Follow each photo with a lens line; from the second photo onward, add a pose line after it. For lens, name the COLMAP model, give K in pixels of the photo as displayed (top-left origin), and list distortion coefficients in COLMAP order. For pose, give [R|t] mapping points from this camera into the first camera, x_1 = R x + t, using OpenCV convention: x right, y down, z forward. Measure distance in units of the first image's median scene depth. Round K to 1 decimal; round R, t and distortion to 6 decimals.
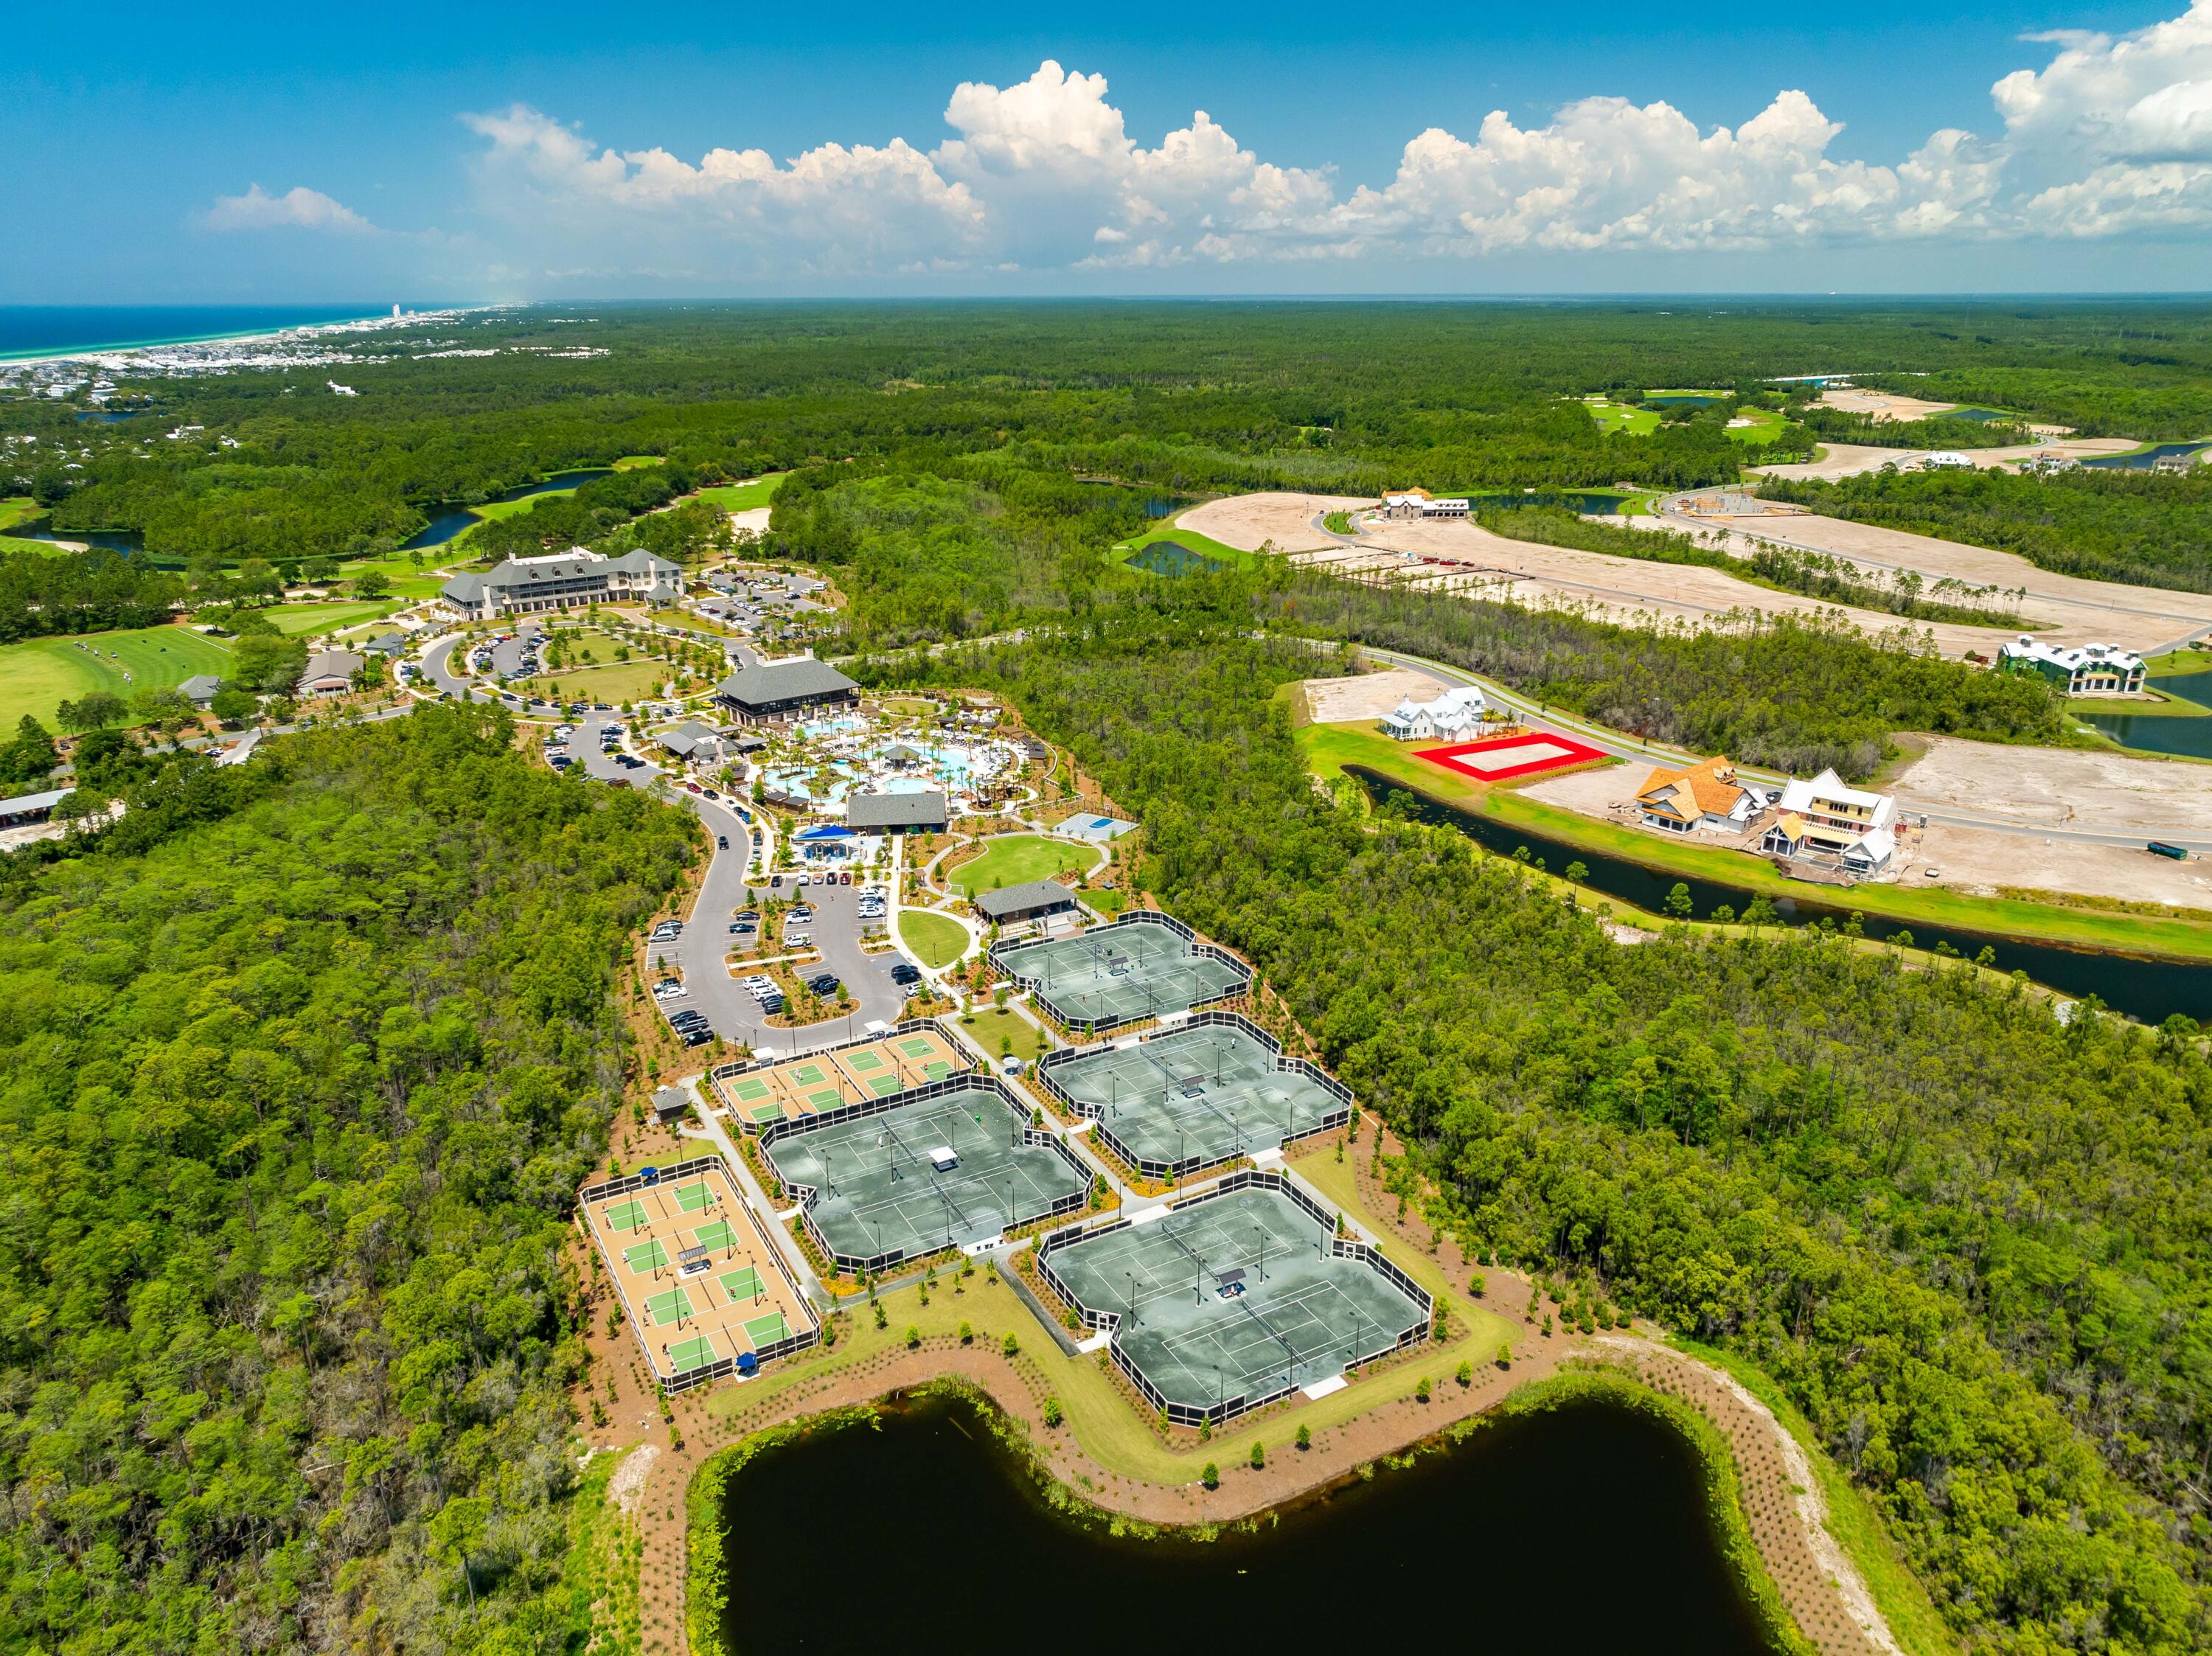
lens RADIAL K [[1544.5, 0, 1101.8], [0, 1544.5, 828.2], [0, 0, 1]] dist [-0.006807, -0.005992]
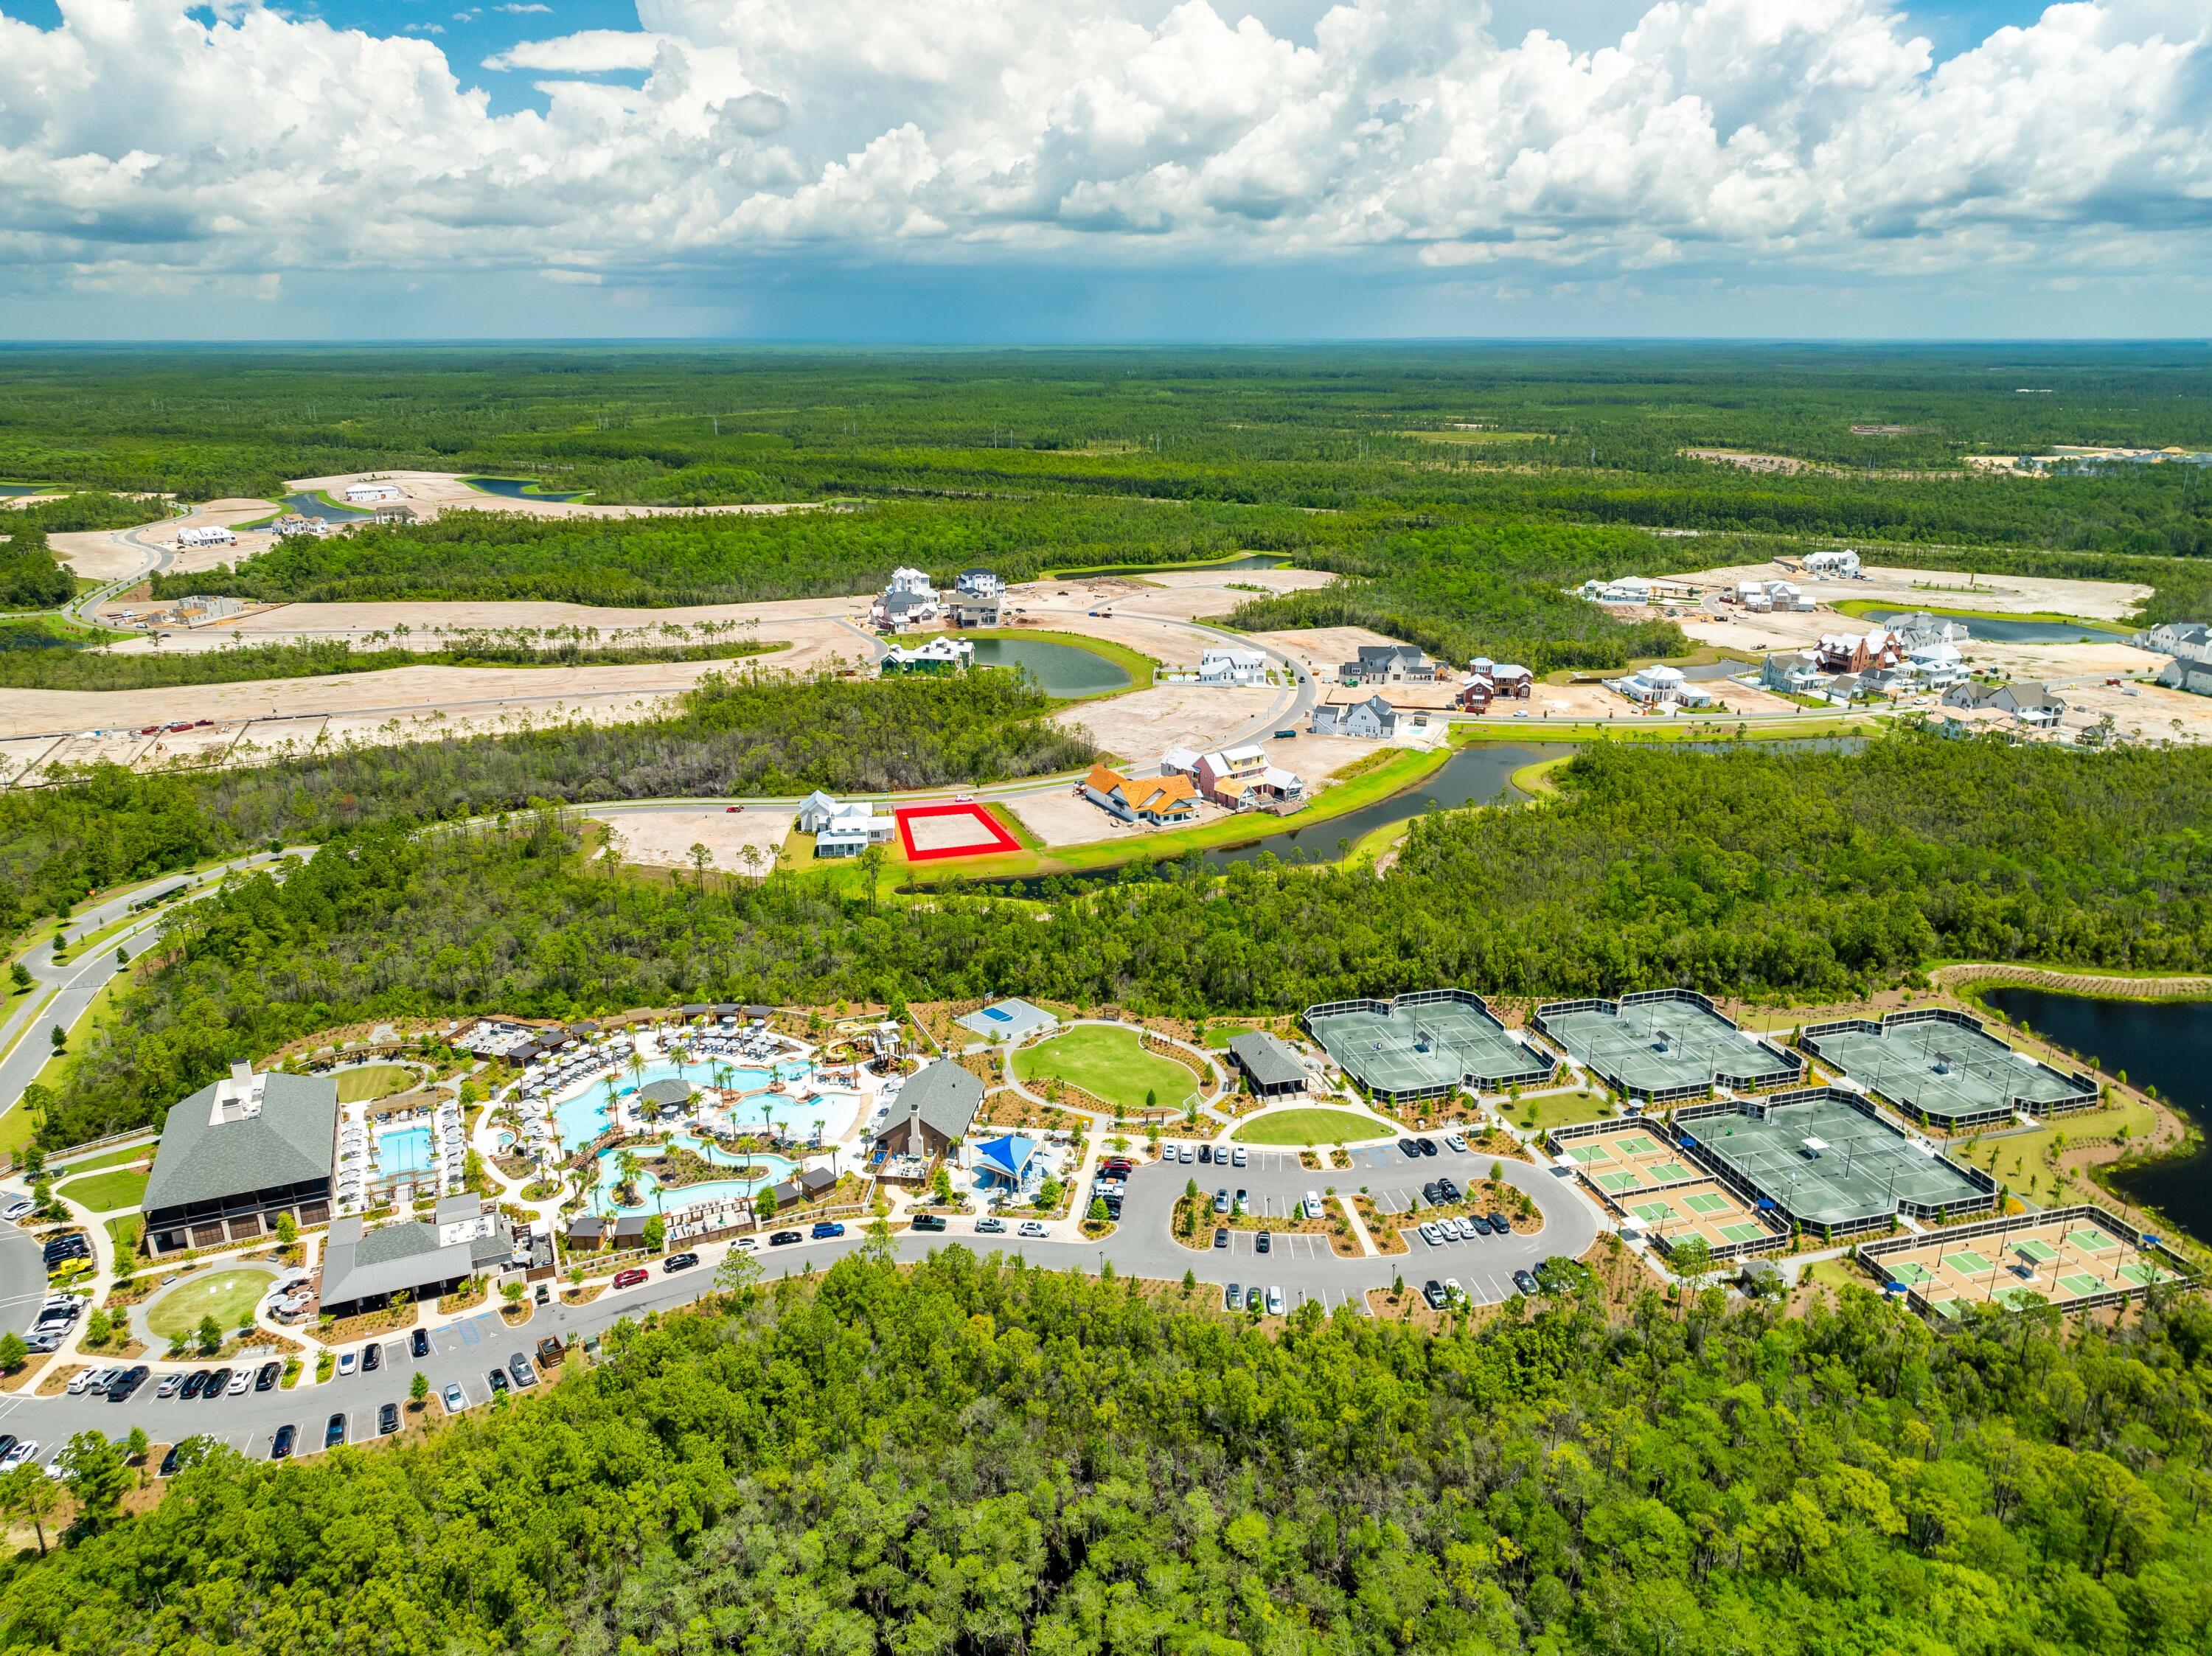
lens RADIAL K [[1544.5, 0, 1101.8], [0, 1544.5, 828.2], [0, 0, 1]] dist [-0.006807, -0.005992]
pose [[0.231338, -0.293030, 0.927694, -0.702464], [0.318839, 0.923733, 0.212270, -0.245132], [-0.919143, 0.246679, 0.307124, 0.601670]]
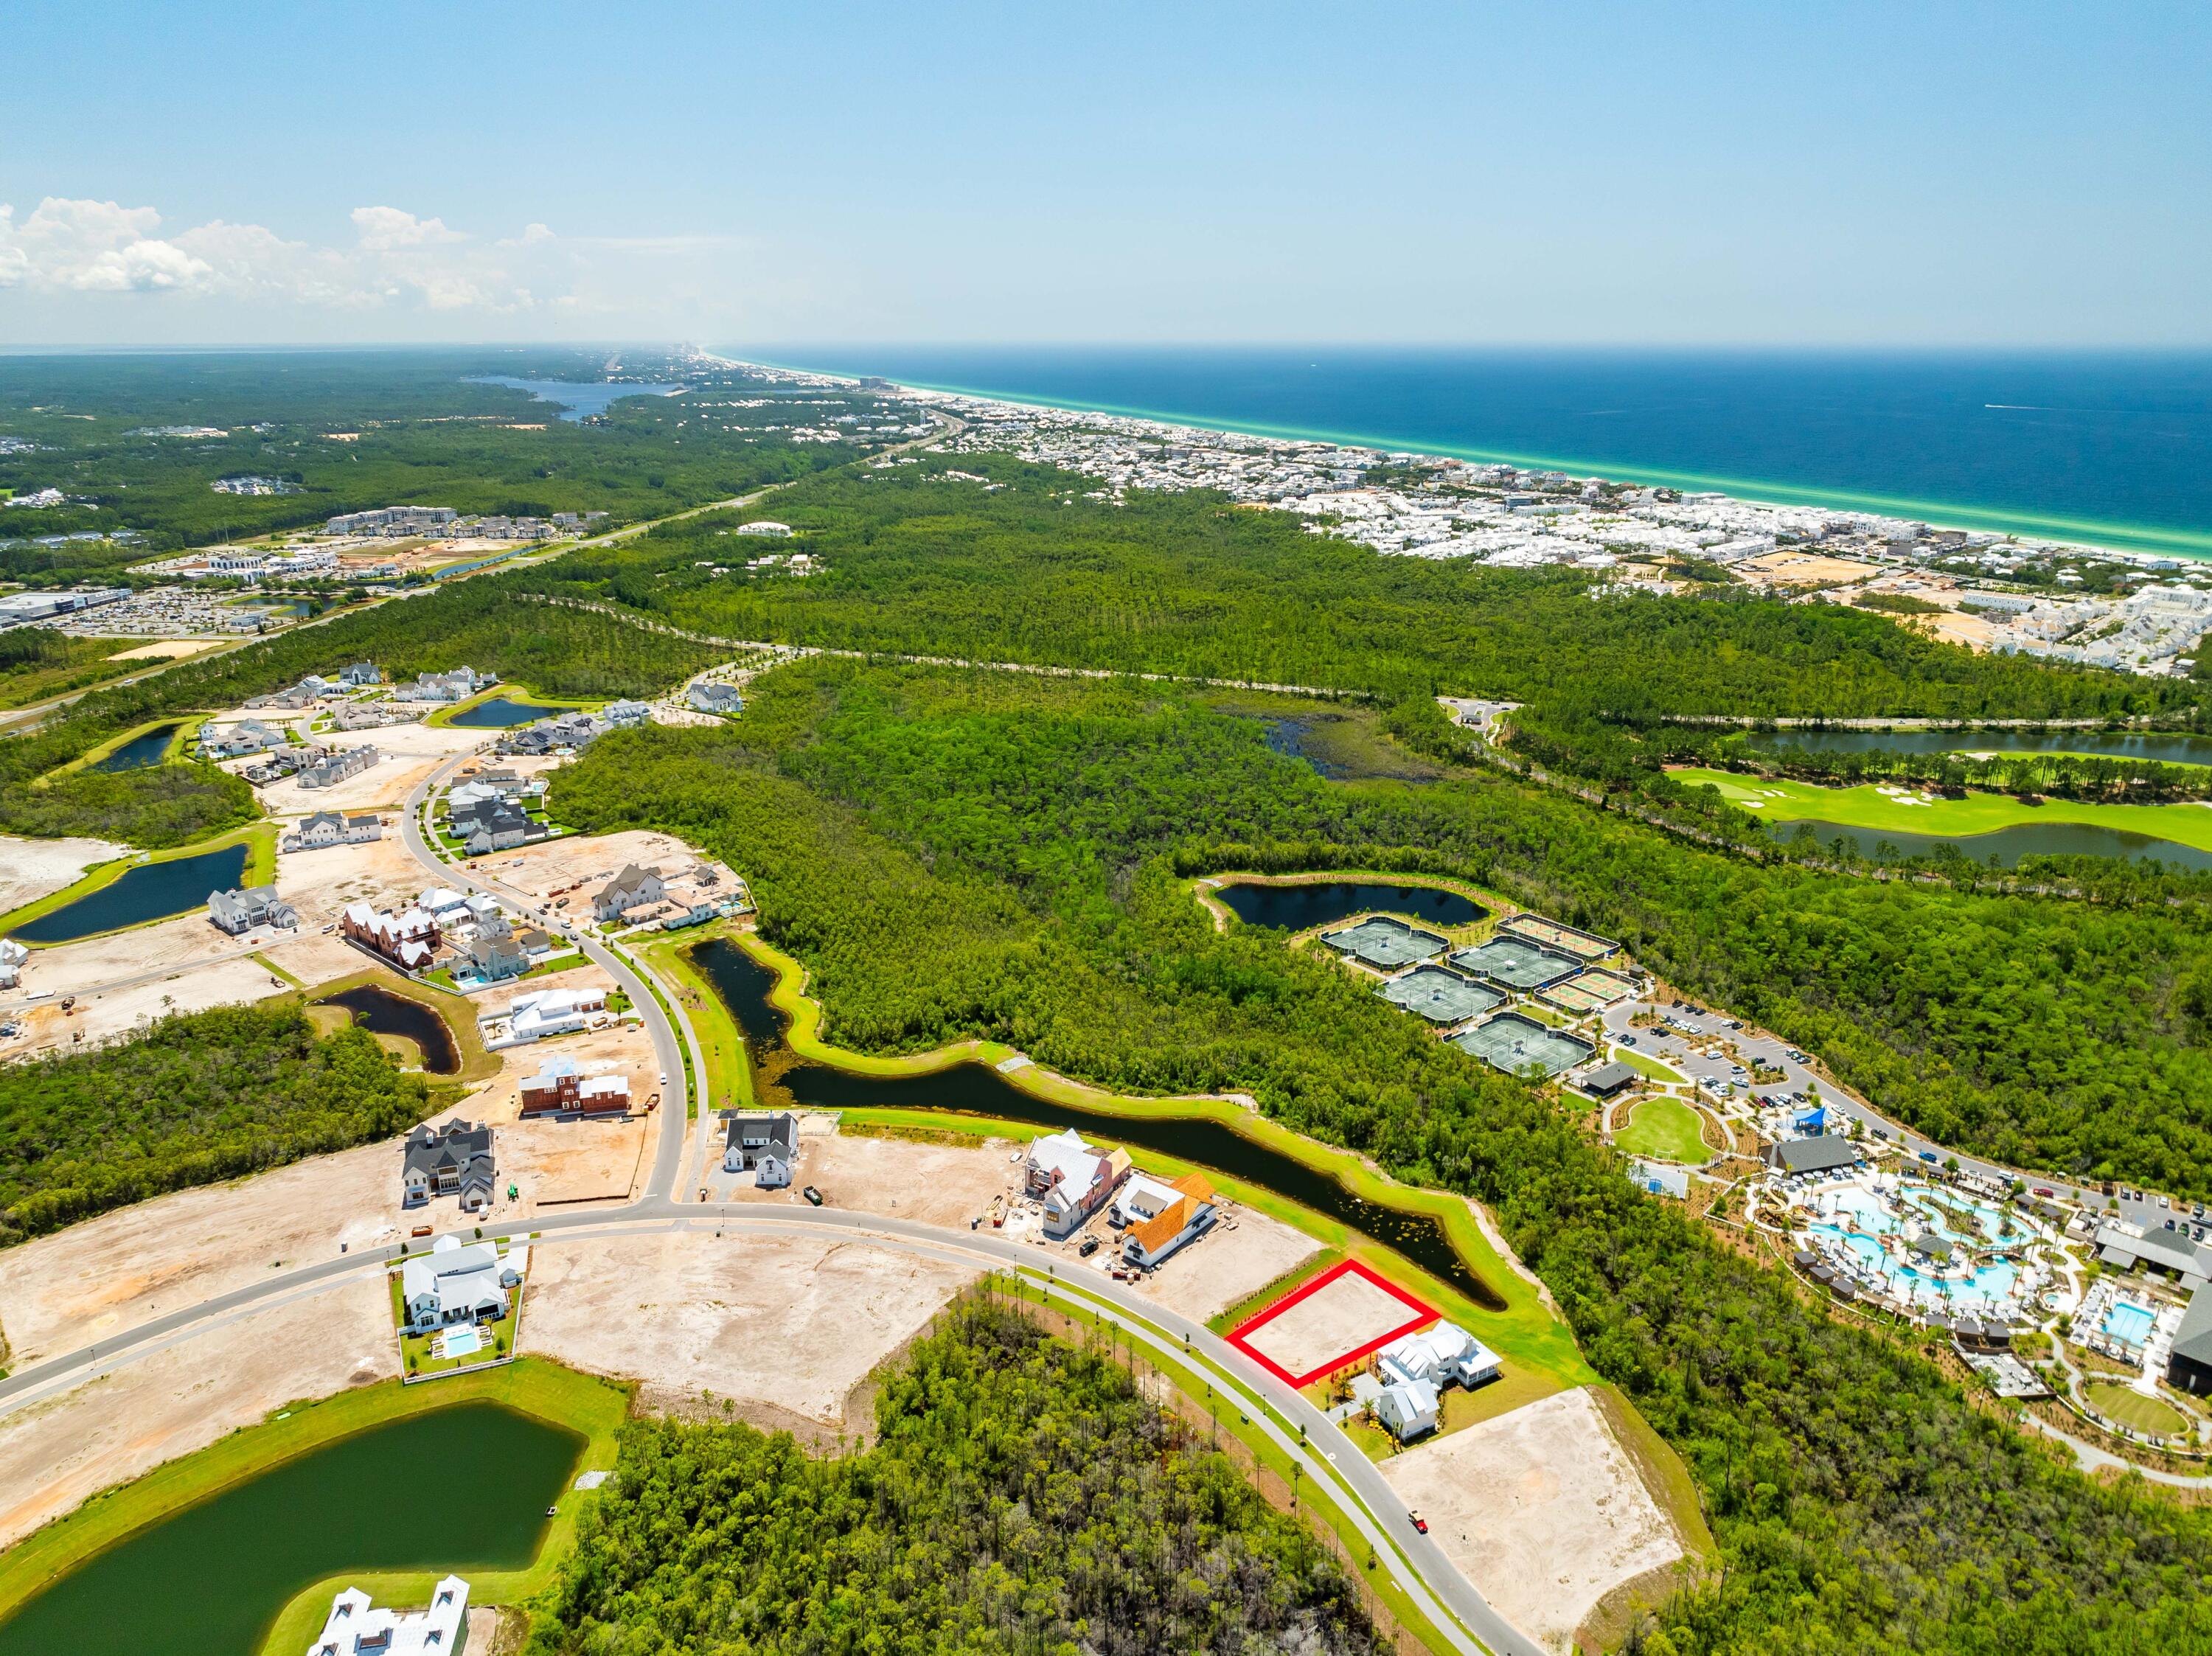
lens RADIAL K [[1542.1, 0, 1114.6], [0, 1542.1, 844.7], [0, 0, 1]] dist [-0.002532, -0.003072]
pose [[-0.984907, 0.057731, -0.163175, 0.537997], [-0.055086, 0.789172, 0.611697, -0.837200], [0.164087, 0.611453, -0.774081, 1.553454]]
